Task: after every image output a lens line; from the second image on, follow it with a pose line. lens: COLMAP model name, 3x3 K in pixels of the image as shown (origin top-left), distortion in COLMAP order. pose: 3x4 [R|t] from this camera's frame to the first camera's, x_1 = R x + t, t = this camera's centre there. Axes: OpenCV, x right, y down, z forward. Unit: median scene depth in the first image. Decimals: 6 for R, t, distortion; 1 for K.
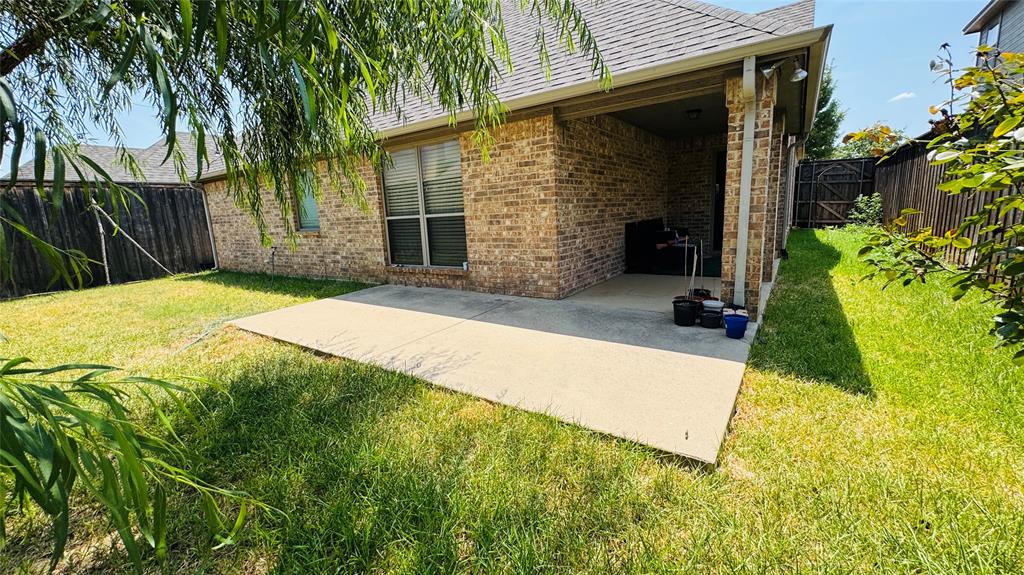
lens RADIAL K [[409.1, 0, 512.0], [0, 409.1, 287.5], [0, 0, 1]] dist [-0.001896, 0.000107]
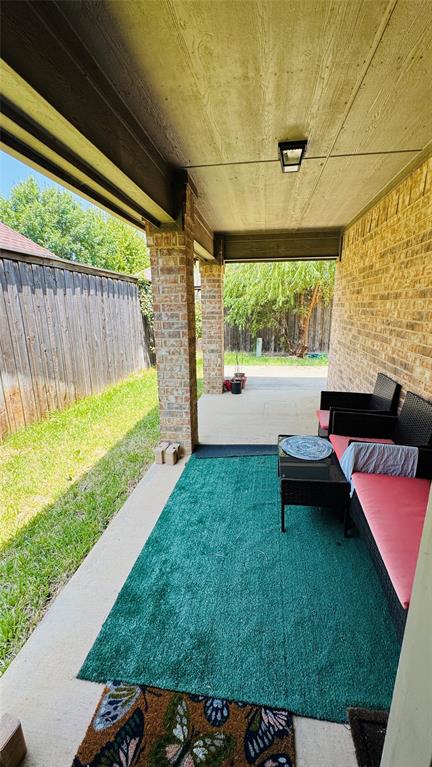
lens RADIAL K [[306.4, 0, 216.0], [0, 306.4, 383.5], [0, 0, 1]] dist [-0.001896, 0.000107]
pose [[-0.901450, 0.162860, -0.401079, 0.806227], [-0.023981, 0.906319, 0.421913, -0.390052], [0.432218, 0.389952, -0.813096, 1.544017]]
